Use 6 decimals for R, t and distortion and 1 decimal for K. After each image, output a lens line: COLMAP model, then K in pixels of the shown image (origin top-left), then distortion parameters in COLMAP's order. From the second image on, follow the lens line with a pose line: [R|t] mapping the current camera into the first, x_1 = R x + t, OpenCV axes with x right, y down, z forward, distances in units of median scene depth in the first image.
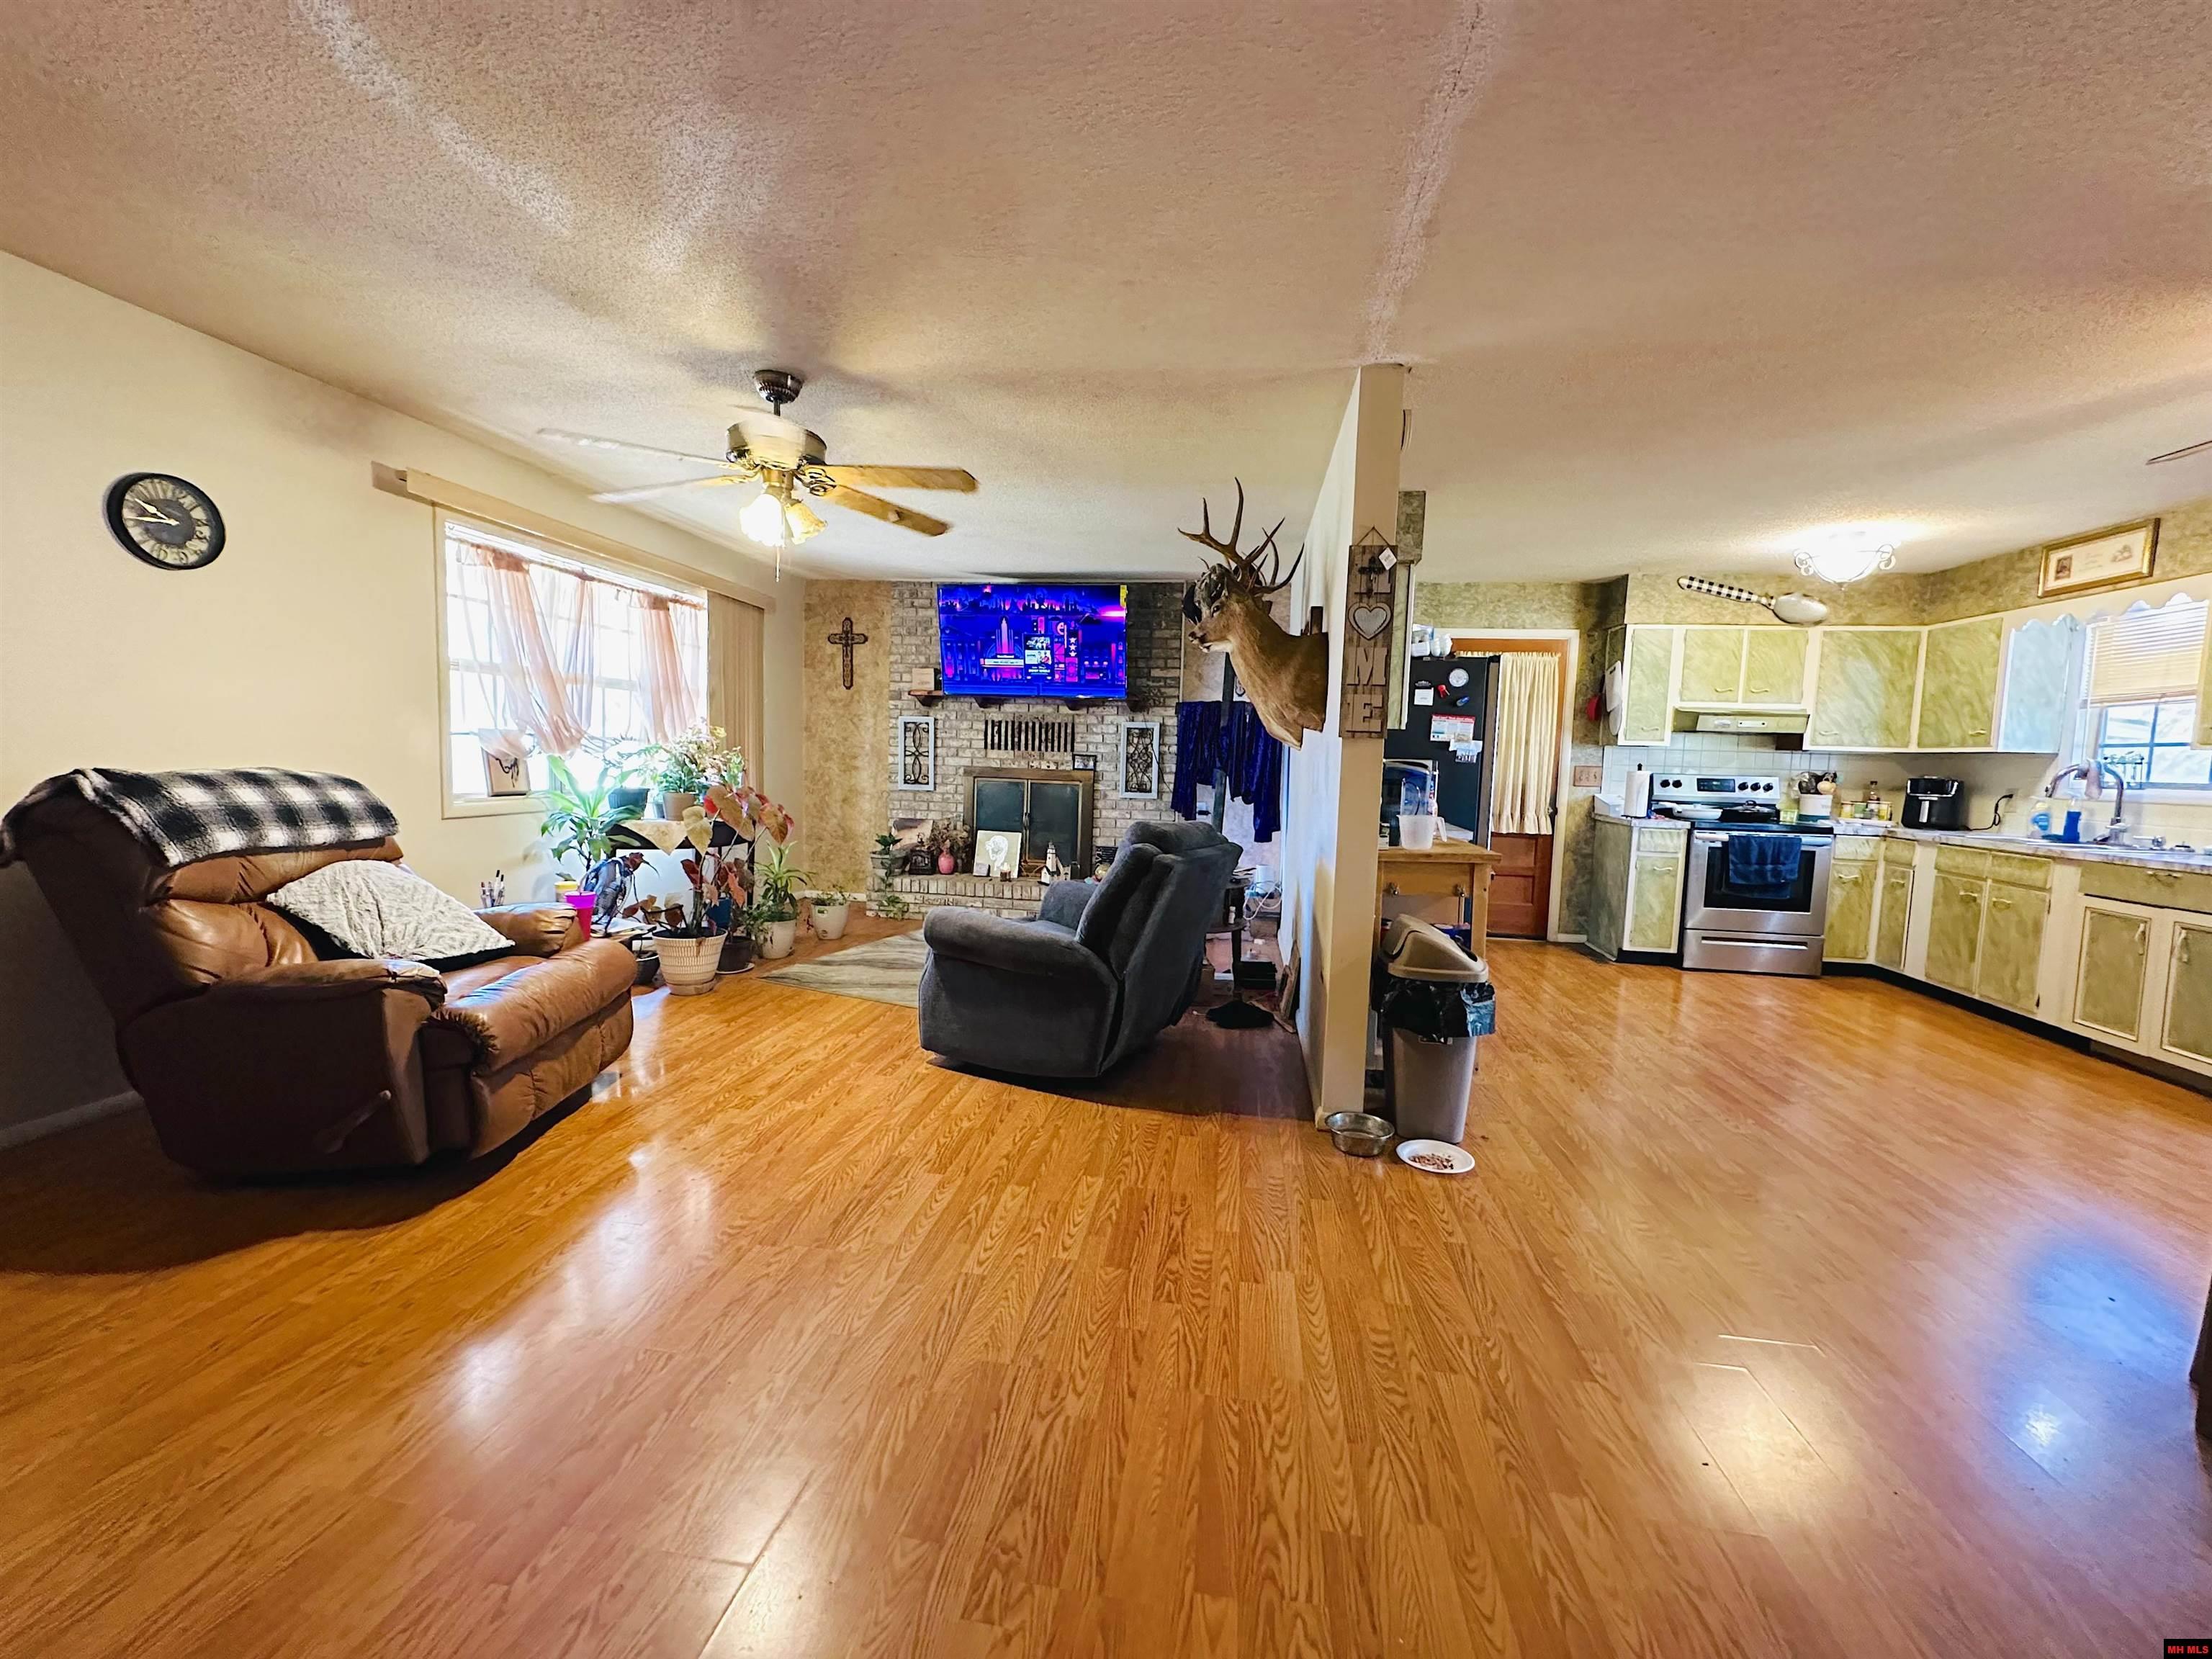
lens RADIAL K [[886.3, 0, 1109.1], [0, 886.3, 826.5], [0, 0, 1]] dist [-0.003147, -0.000118]
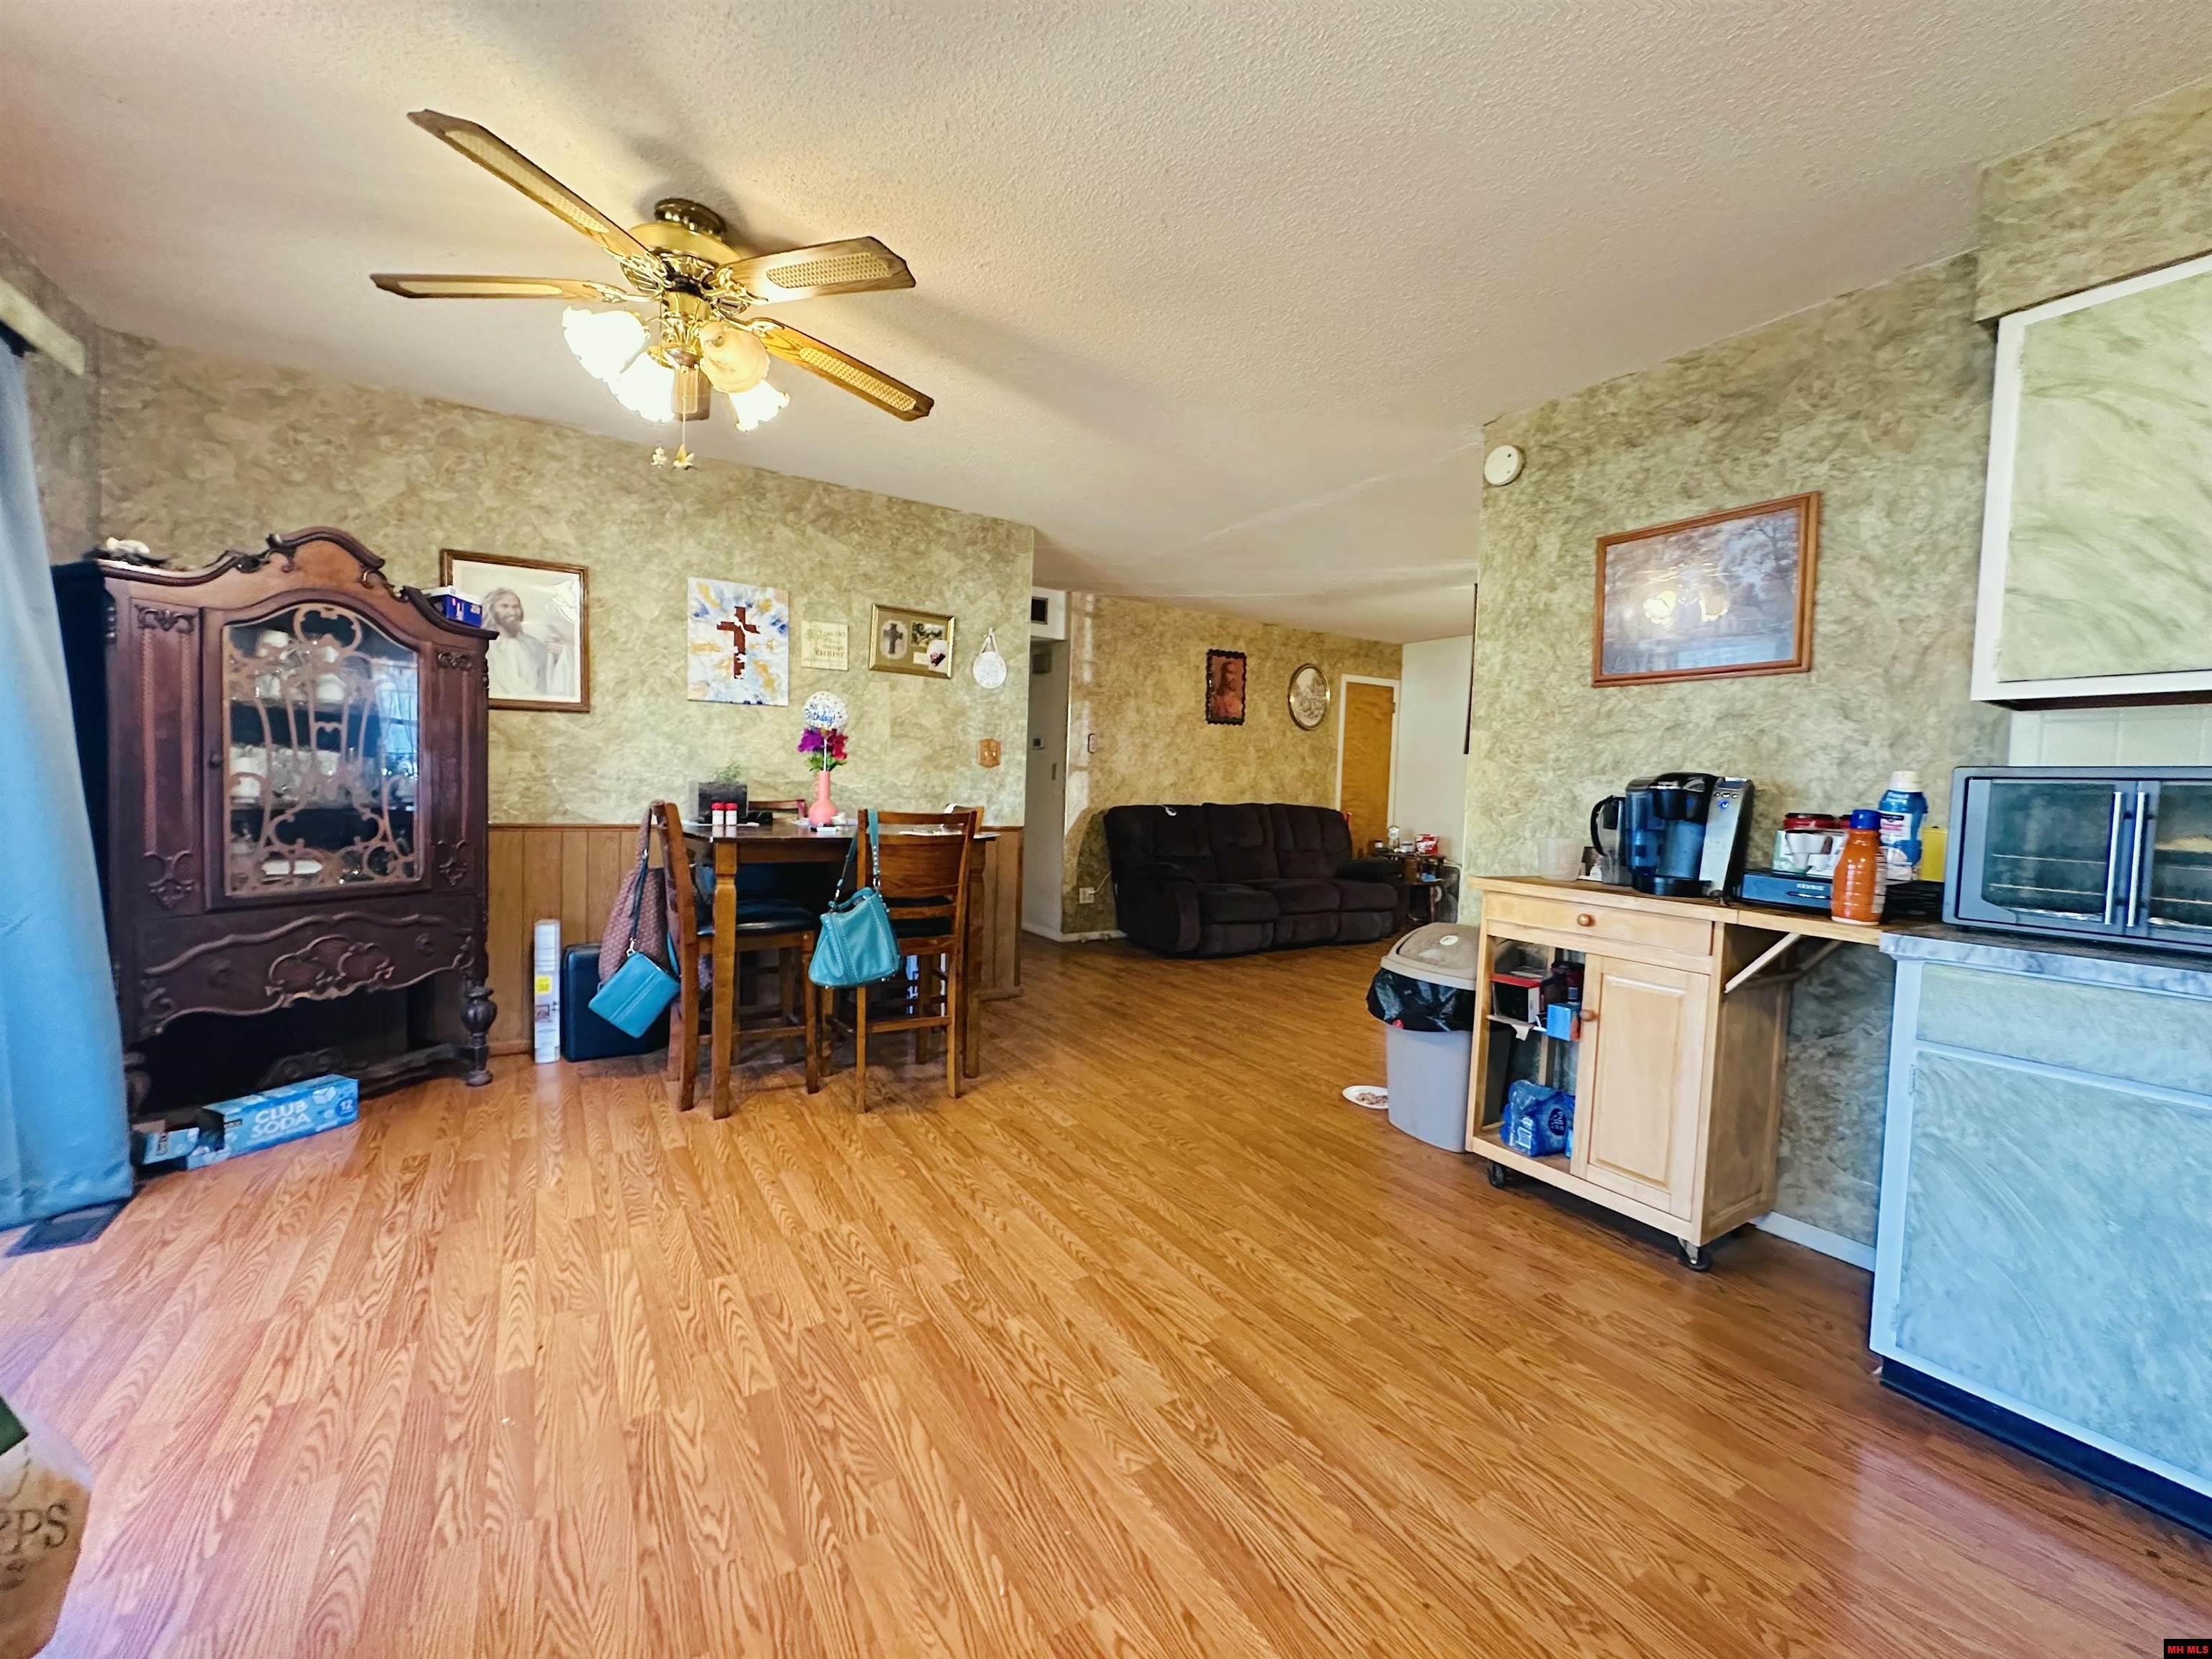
lens RADIAL K [[884.5, 0, 1106.1], [0, 884.5, 826.4], [0, 0, 1]] dist [-0.000371, -0.000022]
pose [[-0.751235, -0.020779, -0.659707, 1.042344], [-0.107368, 0.990038, 0.091082, -0.045406], [0.651243, 0.139256, -0.745983, 1.159979]]
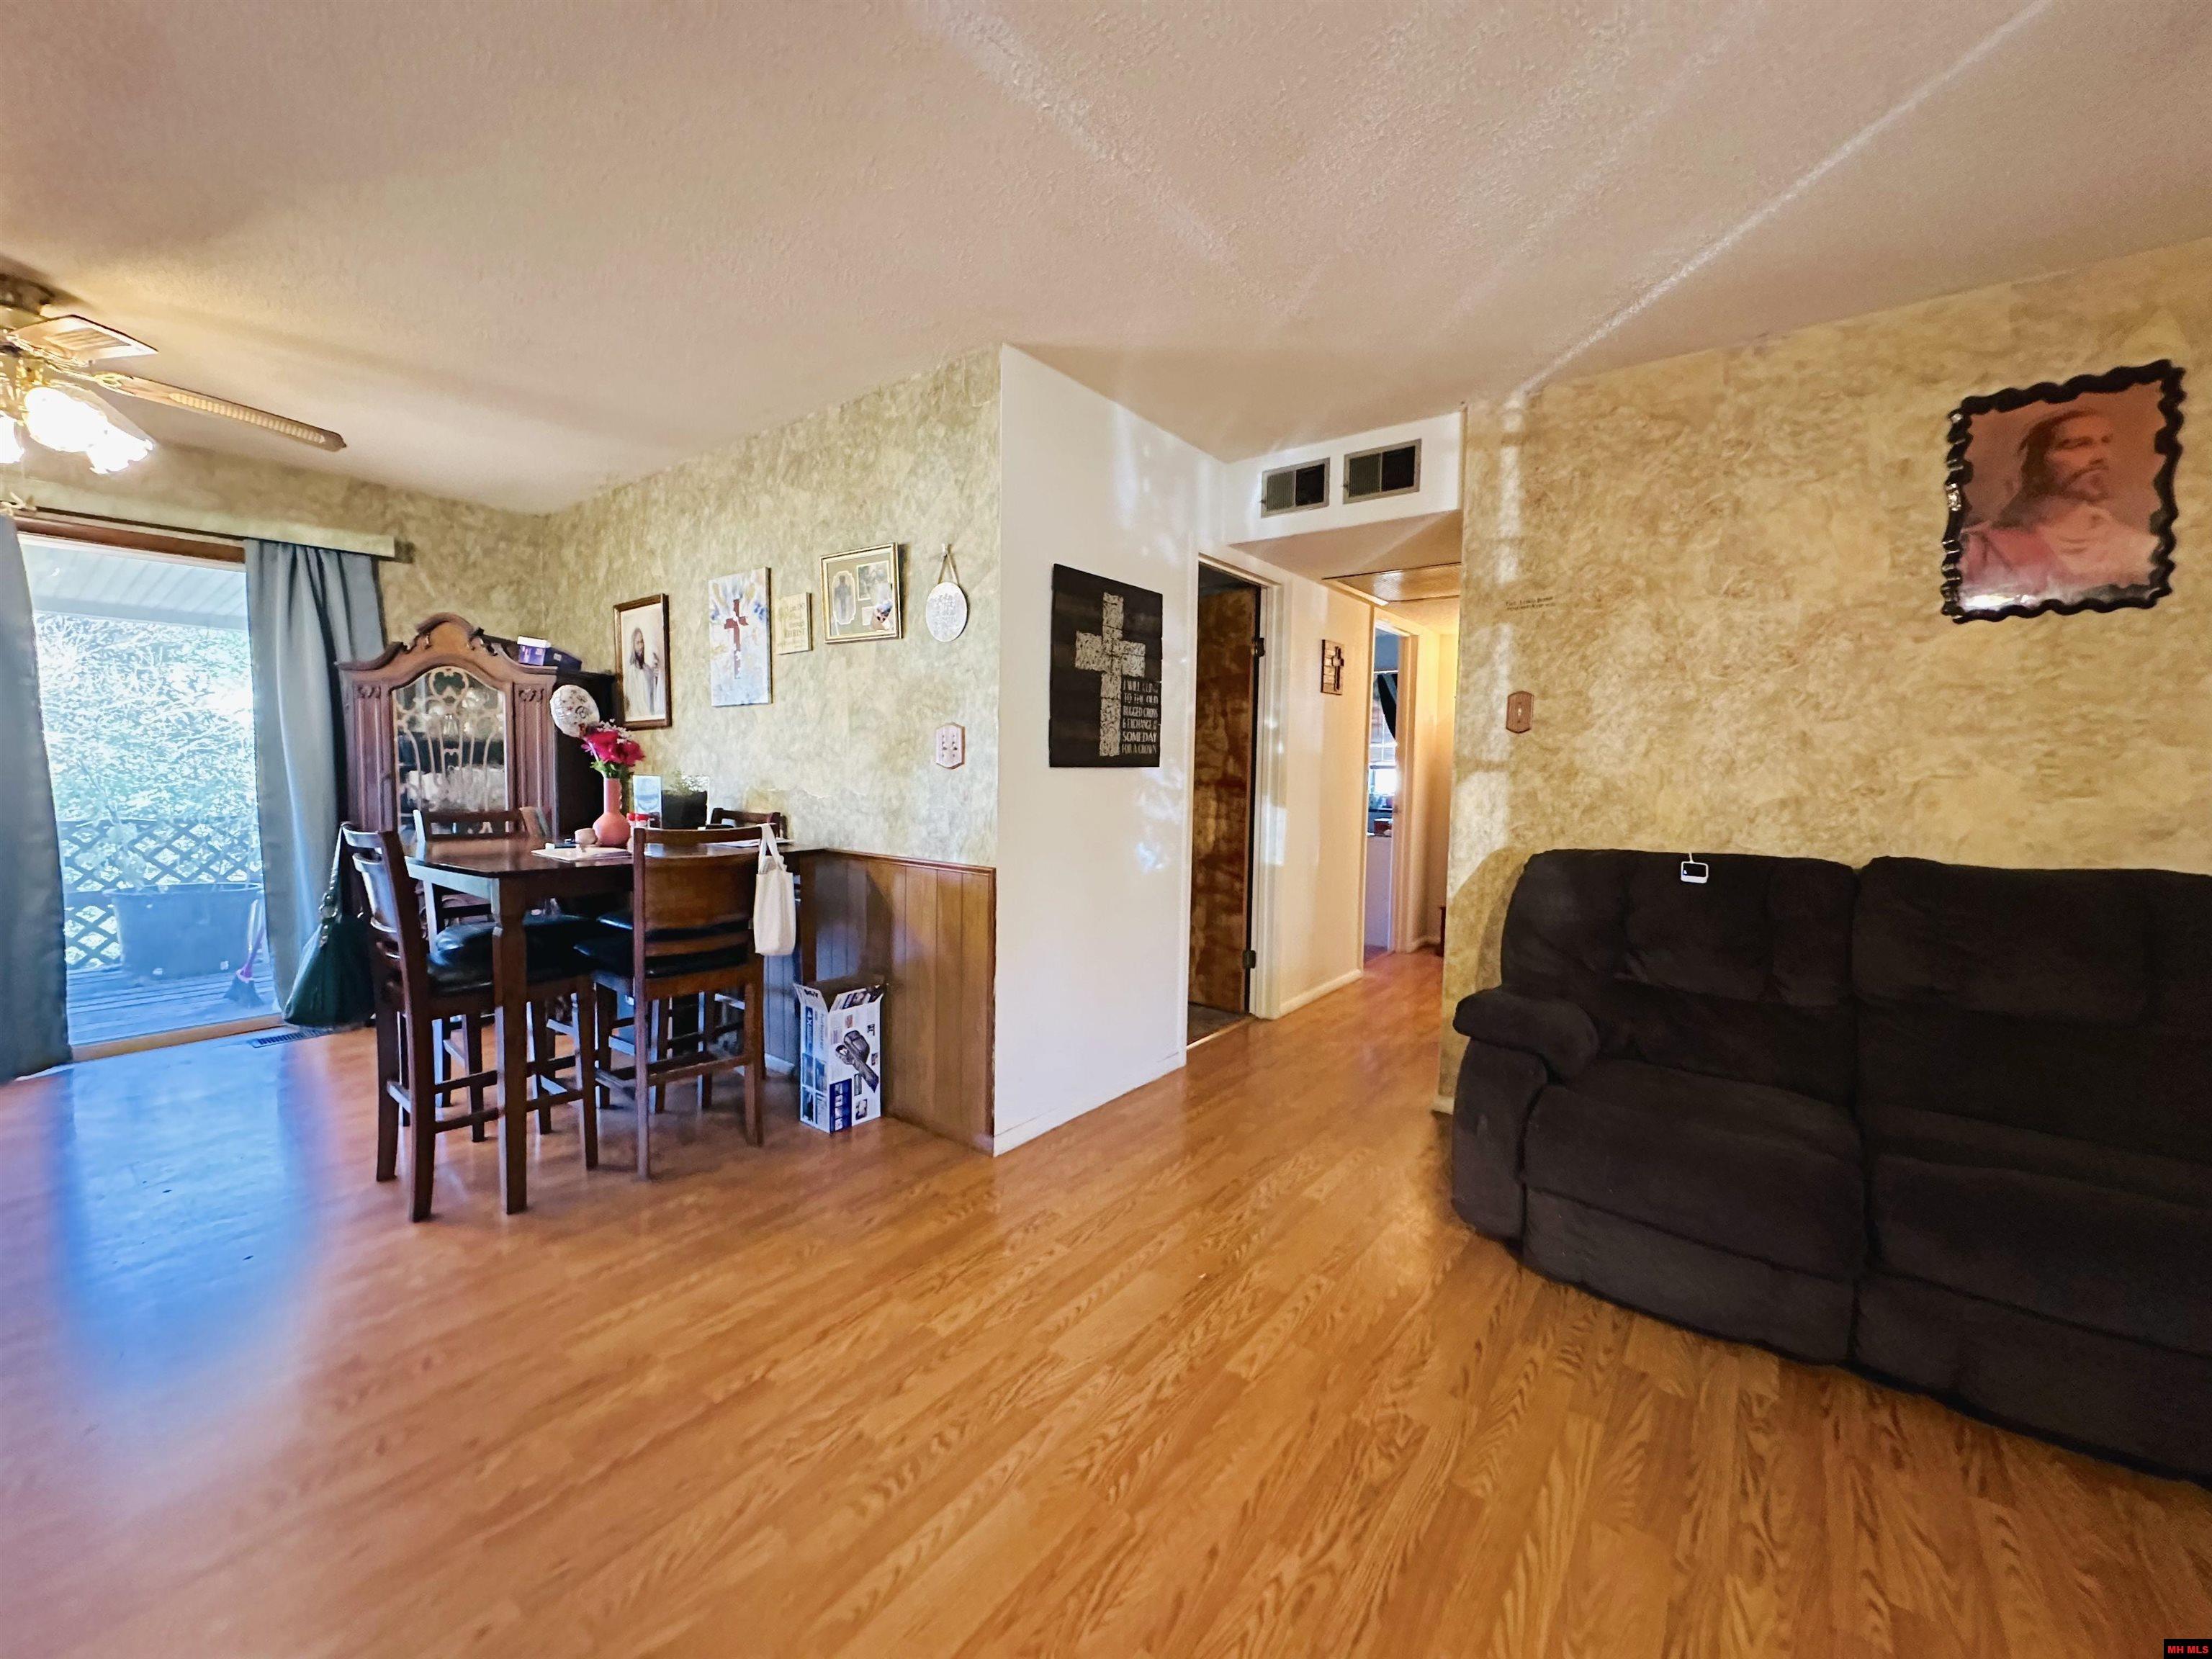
lens RADIAL K [[884.5, 0, 1106.1], [0, 884.5, 826.4], [0, 0, 1]] dist [-0.000371, -0.000022]
pose [[-0.876069, -0.075588, 0.476224, -0.100389], [-0.001940, 0.988181, 0.153279, -0.065213], [-0.482181, 0.133359, -0.865862, 0.742010]]
